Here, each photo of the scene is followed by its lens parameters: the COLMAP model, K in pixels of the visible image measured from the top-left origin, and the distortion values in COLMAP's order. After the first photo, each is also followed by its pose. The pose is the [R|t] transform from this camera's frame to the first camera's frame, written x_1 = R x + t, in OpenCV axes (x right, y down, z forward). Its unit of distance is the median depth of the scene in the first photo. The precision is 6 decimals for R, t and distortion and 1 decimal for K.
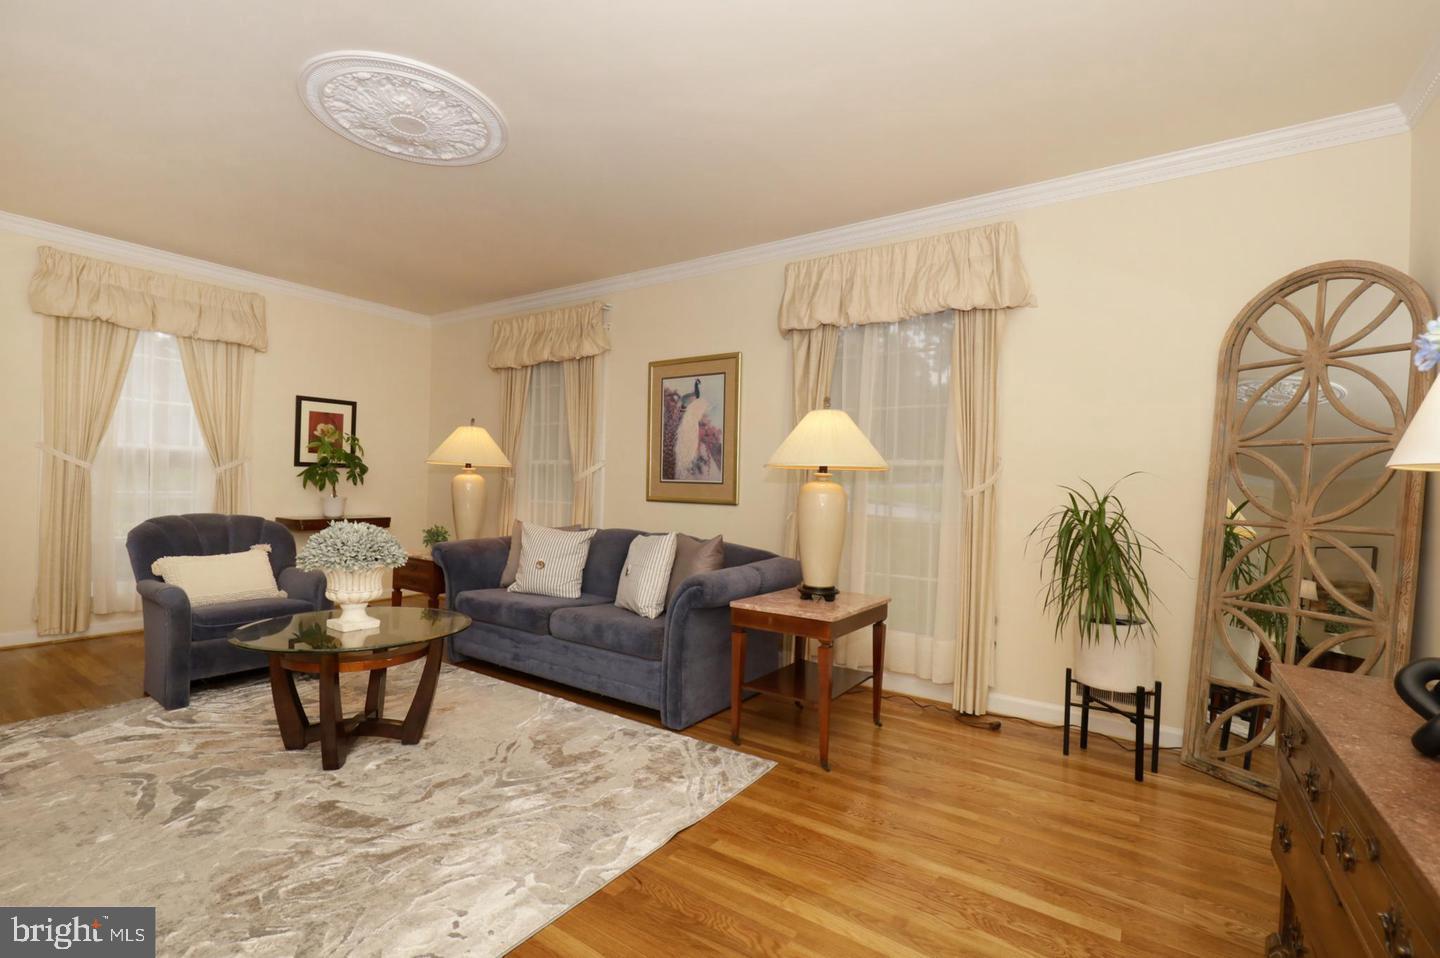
lens RADIAL K [[646.7, 0, 720.0], [0, 646.7, 479.0], [0, 0, 1]] dist [-0.000302, -0.000089]
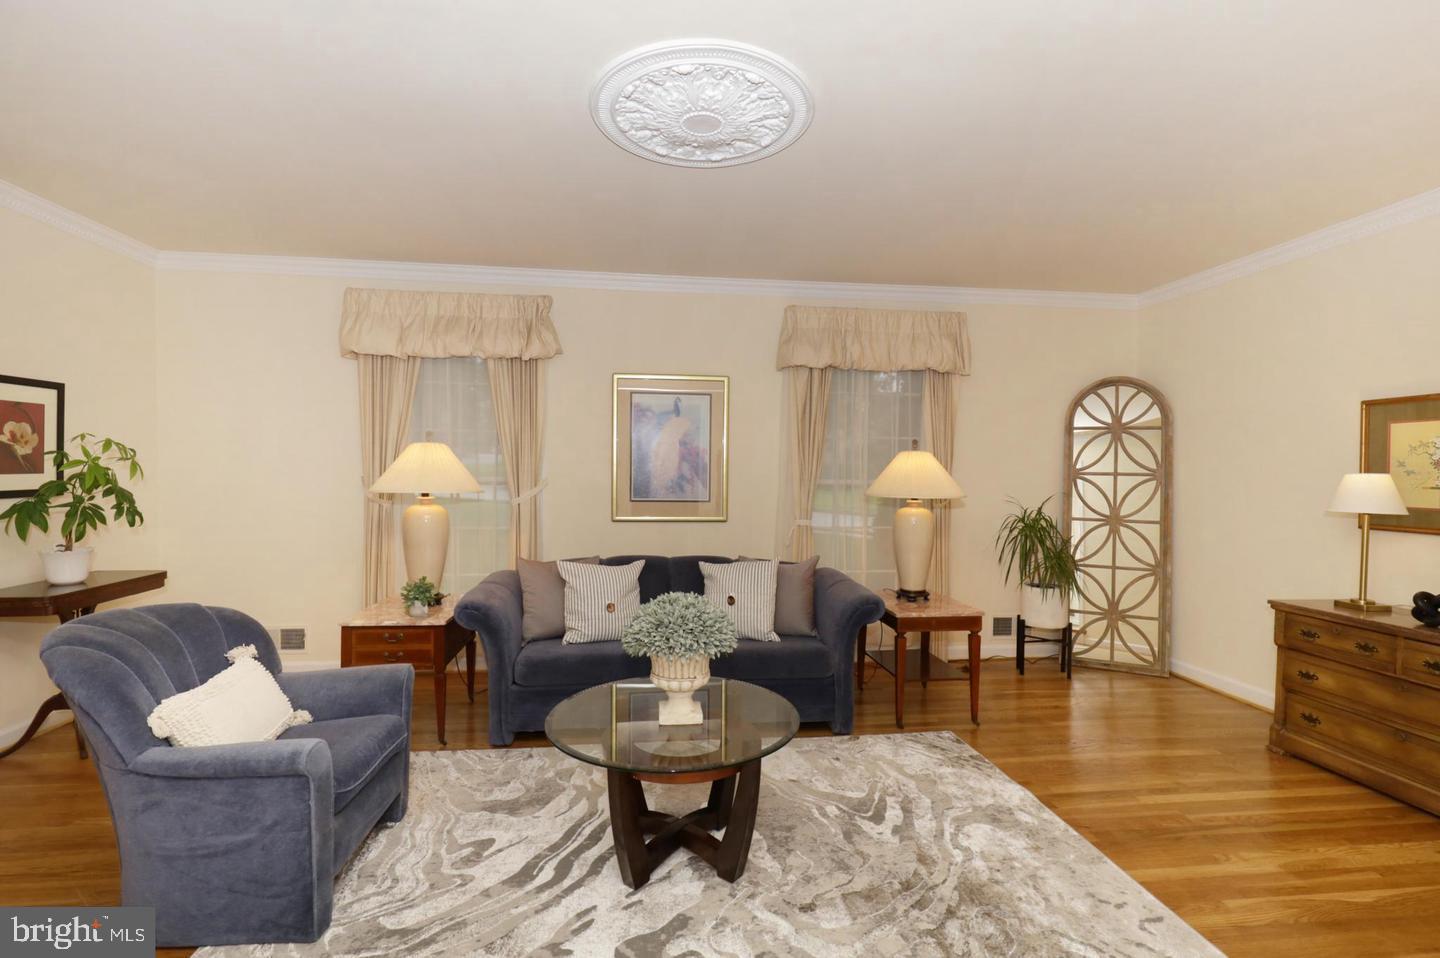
lens RADIAL K [[646.7, 0, 720.0], [0, 646.7, 479.0], [0, 0, 1]] dist [-0.000302, -0.000089]
pose [[0.754498, -0.031172, 0.655562, -0.837379], [0.002589, 0.999005, 0.044523, -0.095451], [-0.656297, -0.031895, 0.753828, 0.263236]]
